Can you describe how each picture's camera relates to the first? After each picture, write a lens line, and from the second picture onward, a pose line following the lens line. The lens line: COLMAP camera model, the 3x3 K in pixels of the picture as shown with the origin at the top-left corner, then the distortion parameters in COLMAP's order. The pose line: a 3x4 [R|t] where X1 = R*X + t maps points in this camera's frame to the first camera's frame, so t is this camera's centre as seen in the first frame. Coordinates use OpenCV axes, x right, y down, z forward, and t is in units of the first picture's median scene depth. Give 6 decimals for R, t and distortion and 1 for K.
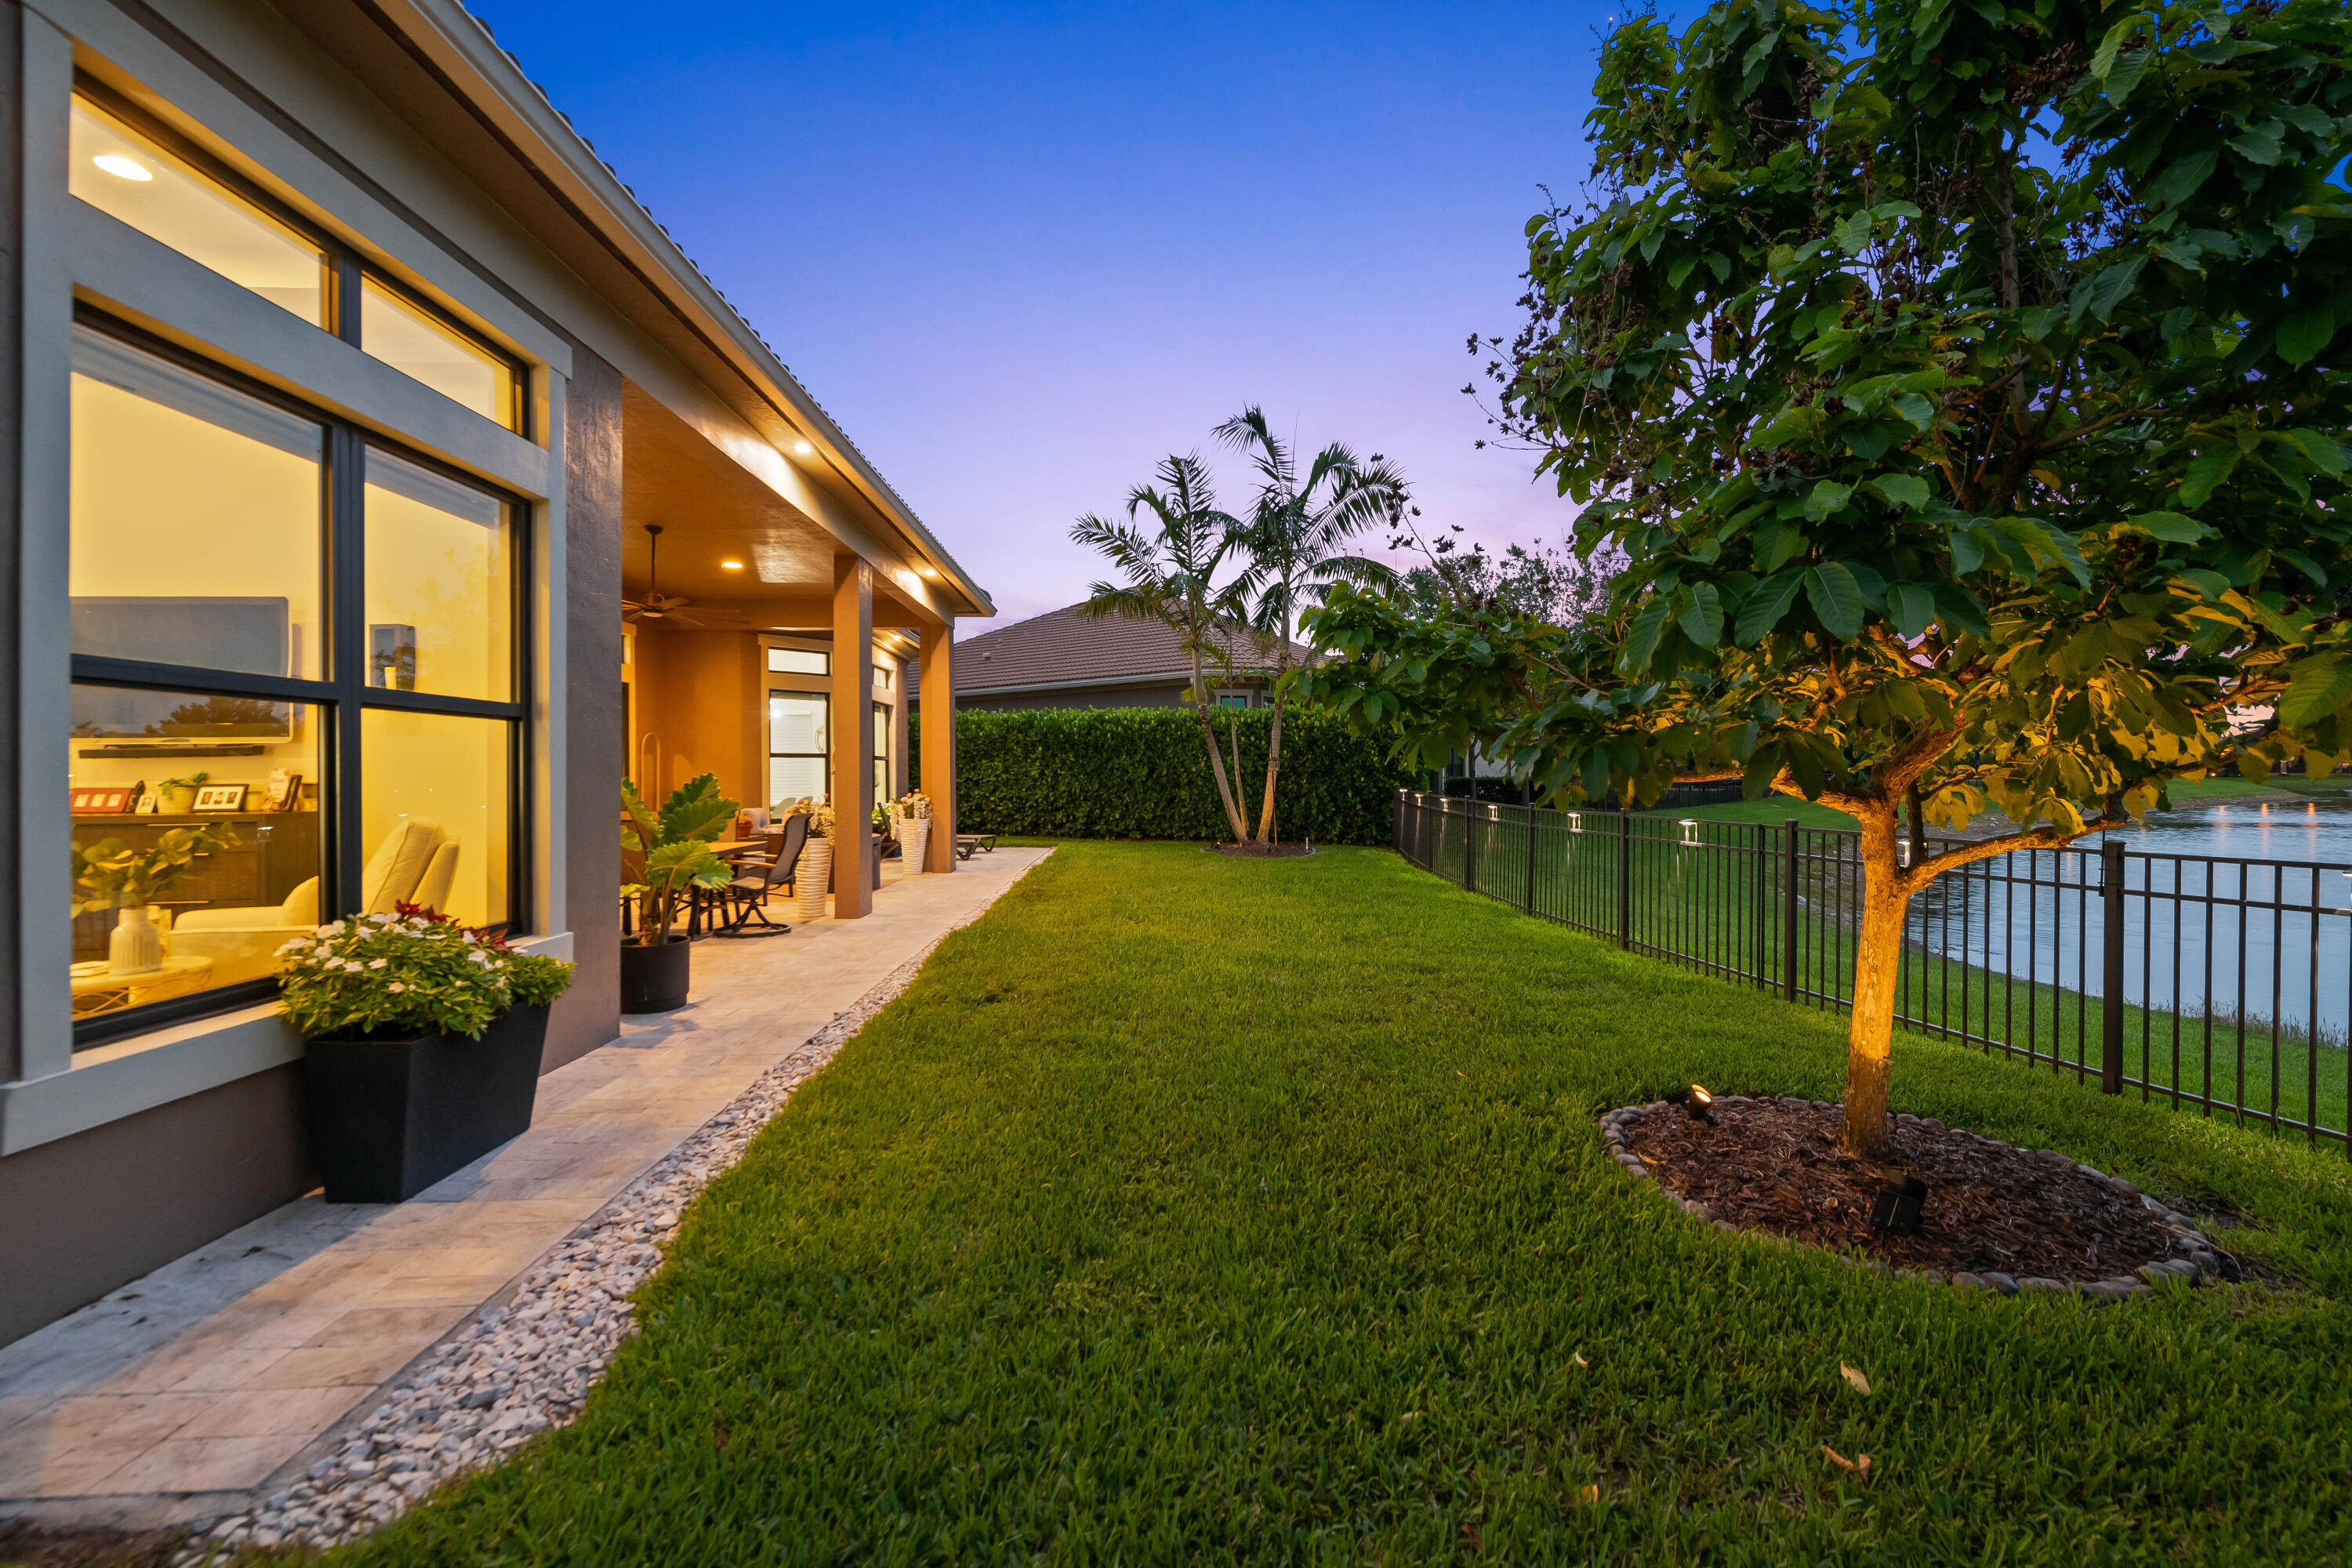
lens RADIAL K [[939.7, 0, 1184.7], [0, 939.7, 765.1], [0, 0, 1]] dist [0.001905, -0.002689]
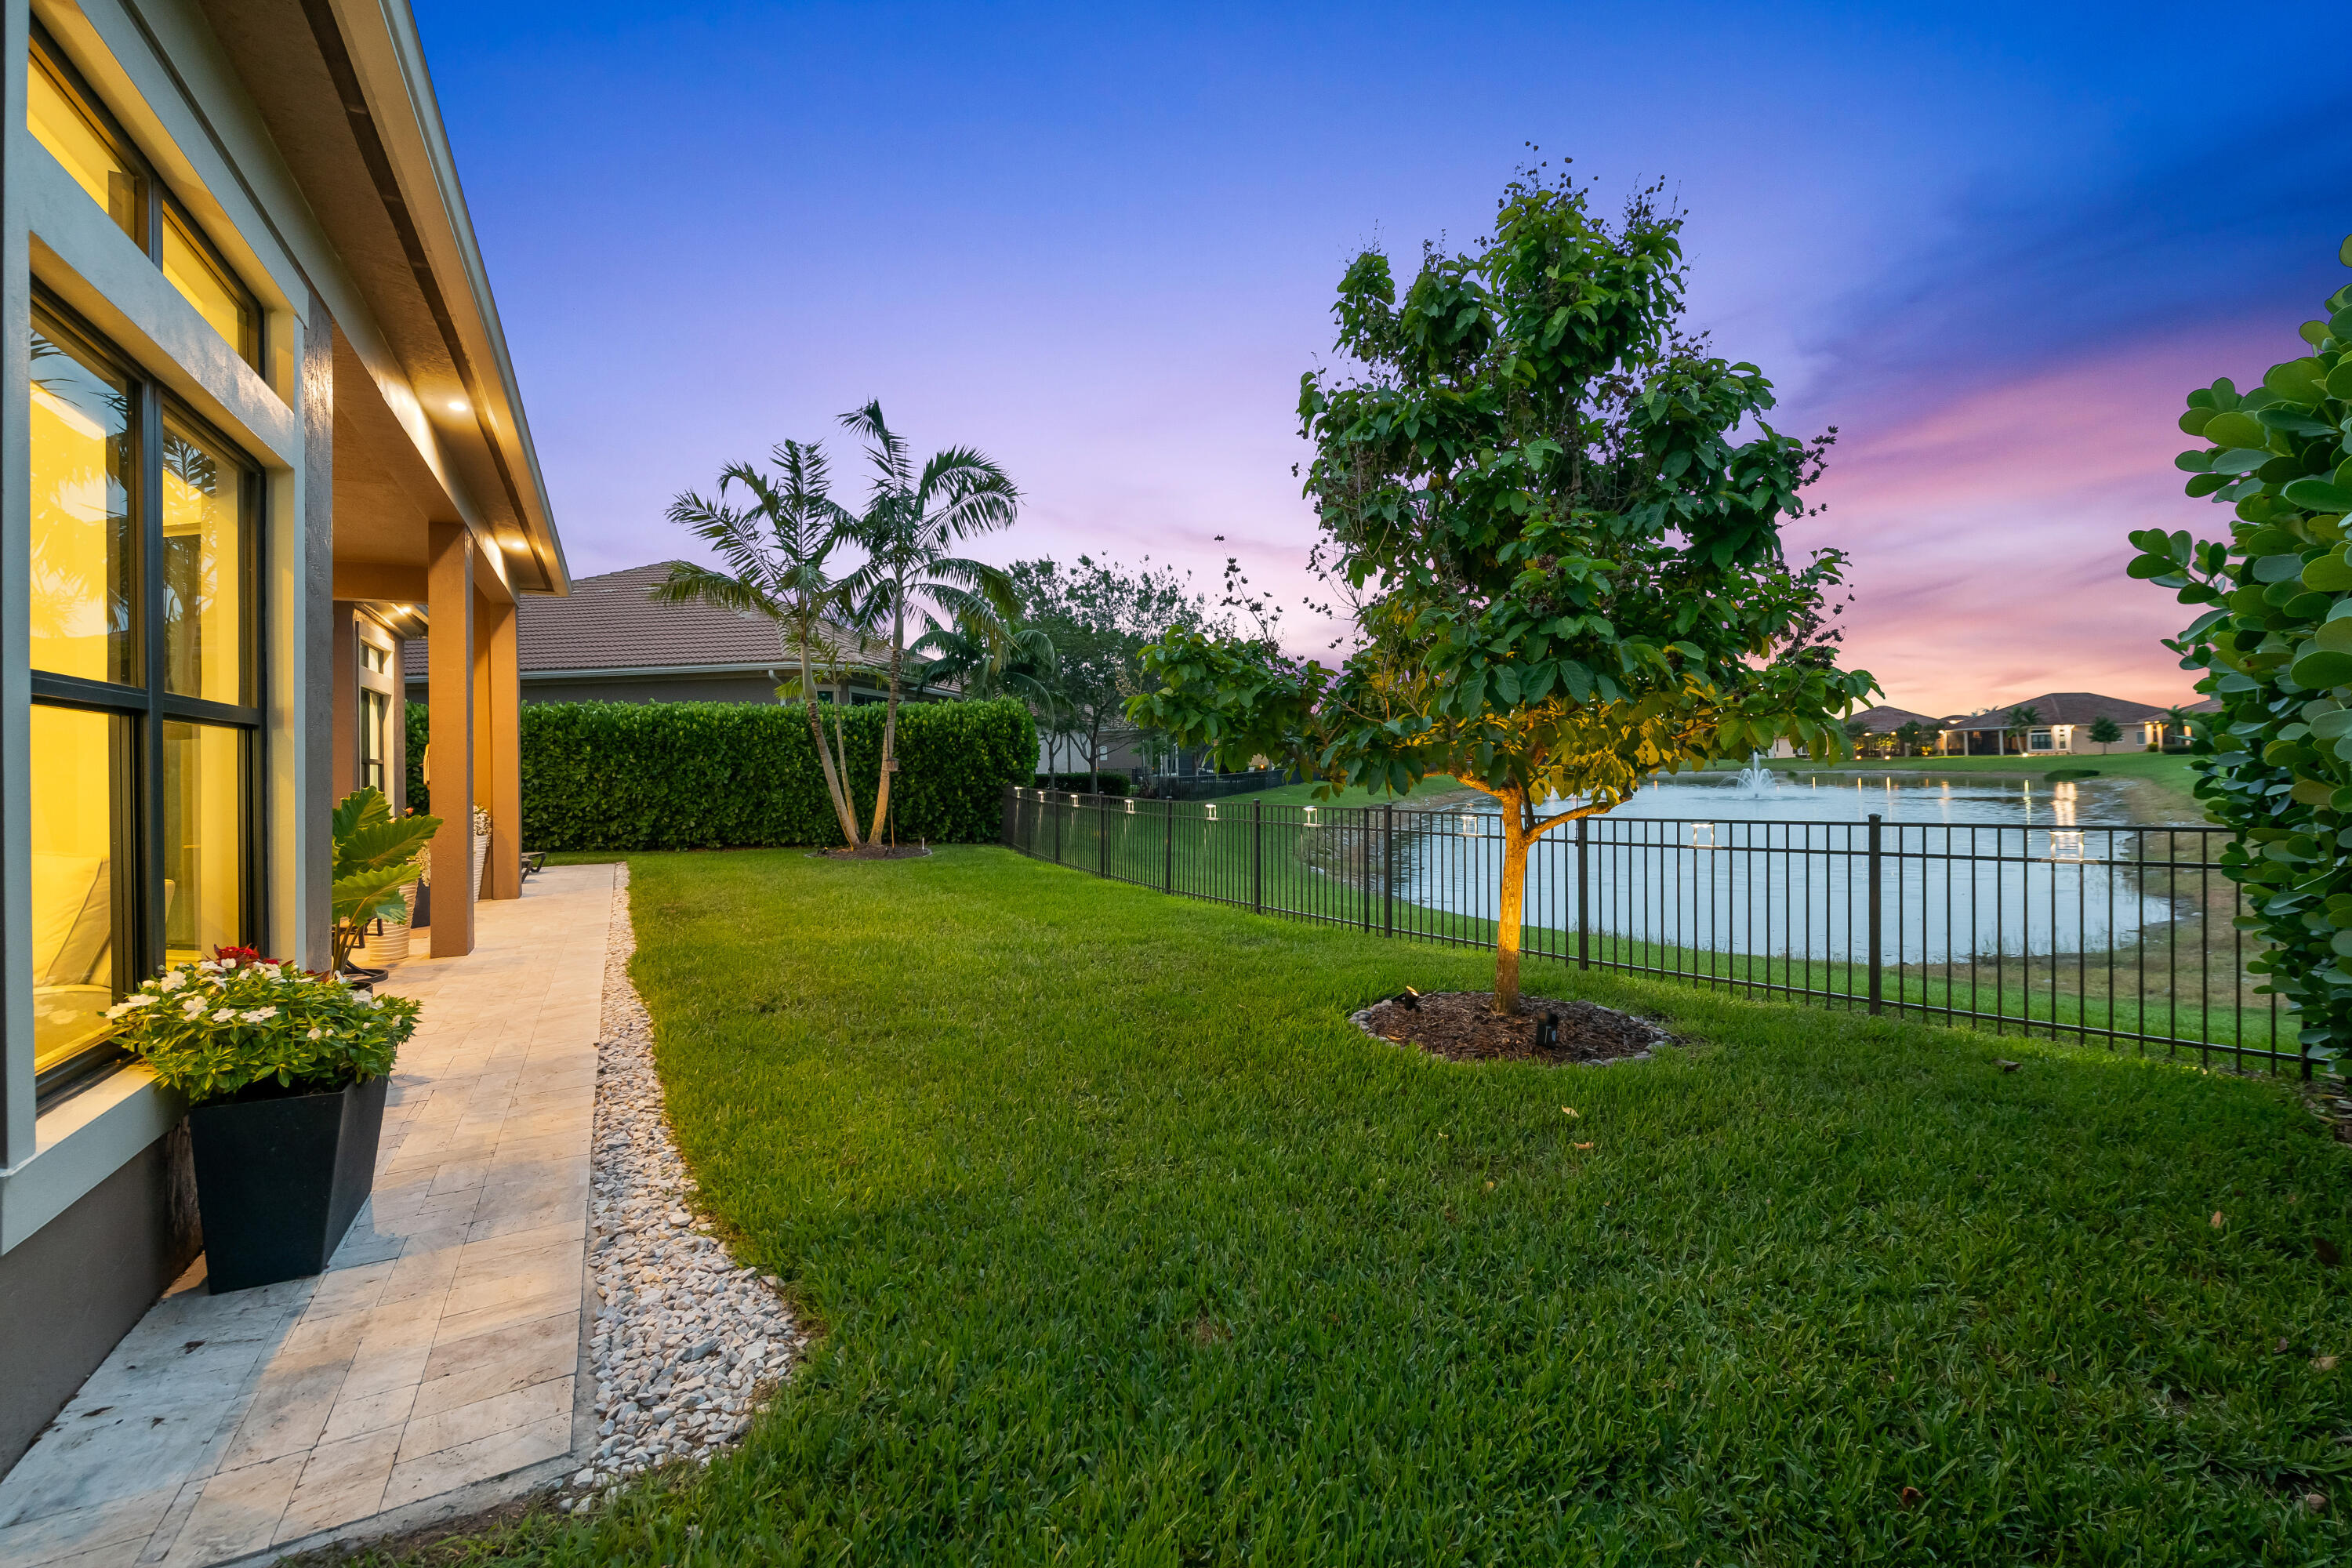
lens RADIAL K [[939.7, 0, 1209.4], [0, 939.7, 755.1], [0, 0, 1]] dist [0.001905, -0.002689]
pose [[0.887553, -0.006142, 0.460664, -0.204069], [0.009612, 0.999940, -0.005187, -0.007305], [-0.460605, 0.009032, 0.887559, -0.080223]]
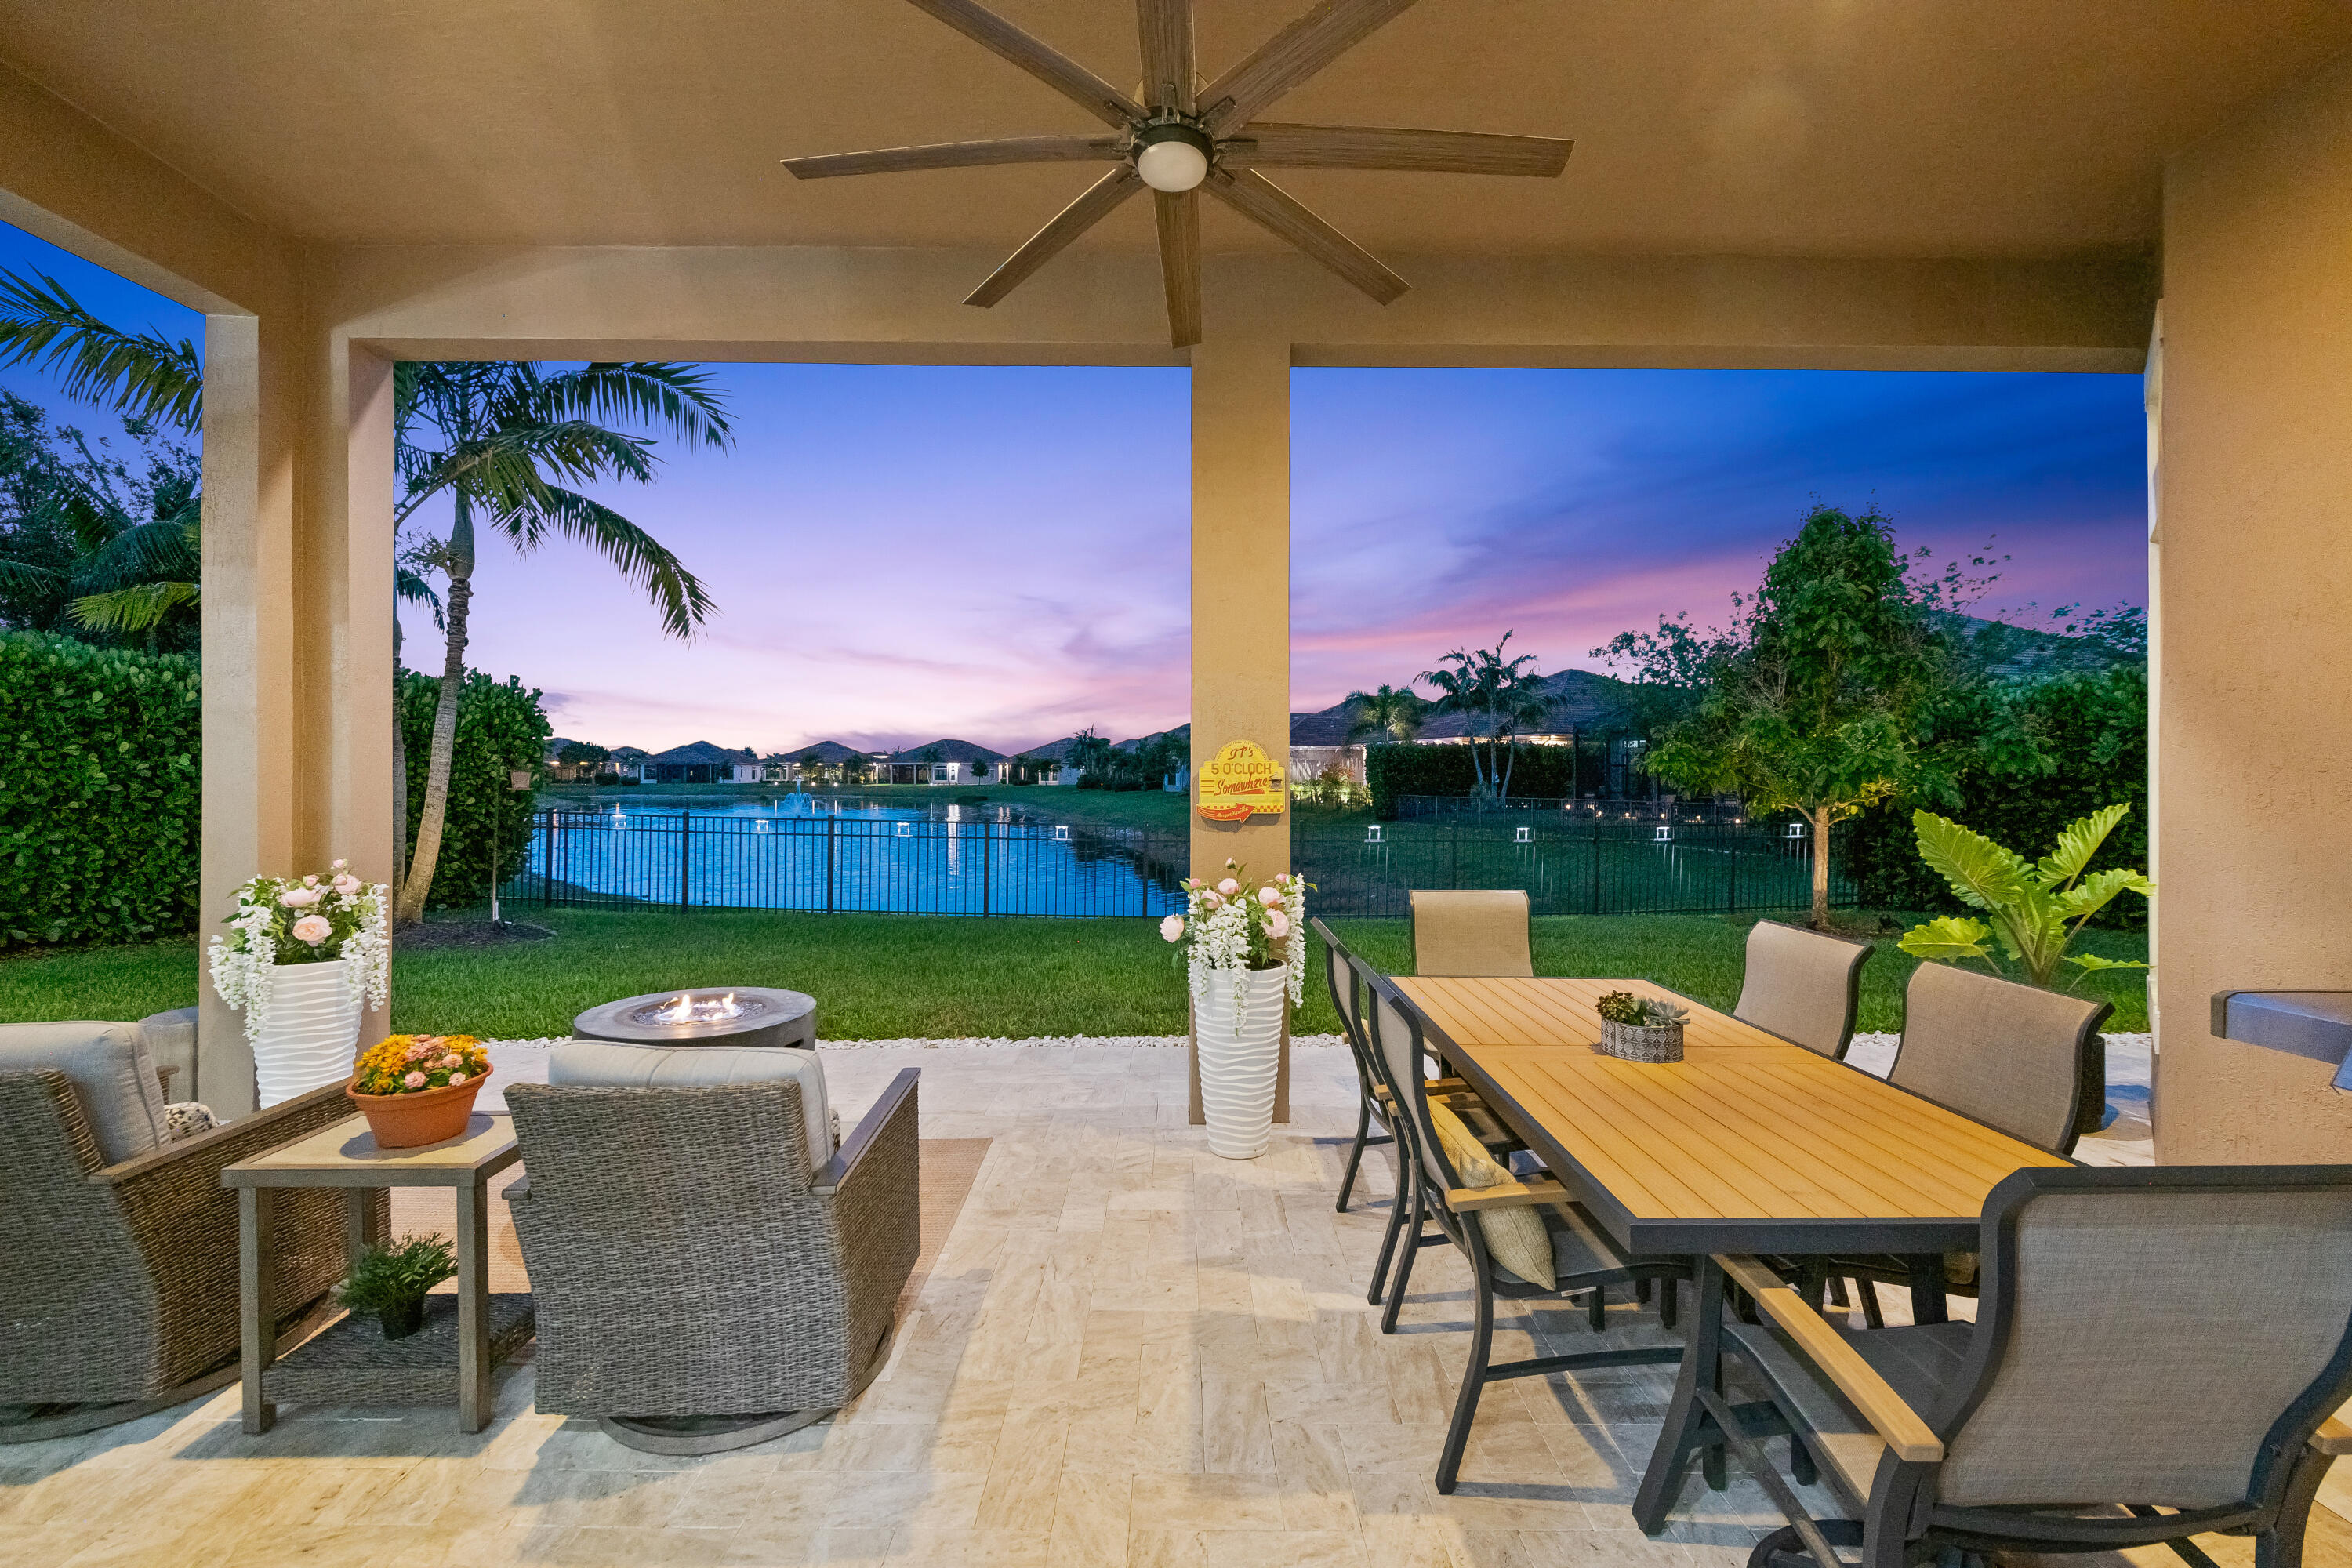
lens RADIAL K [[939.7, 0, 1182.3], [0, 939.7, 781.6], [0, 0, 1]] dist [0.001905, -0.002689]
pose [[0.047617, 0.005255, 0.998852, -1.649974], [-0.013251, 0.999901, -0.004629, -0.004563], [-0.998778, -0.013016, 0.047682, 2.062922]]
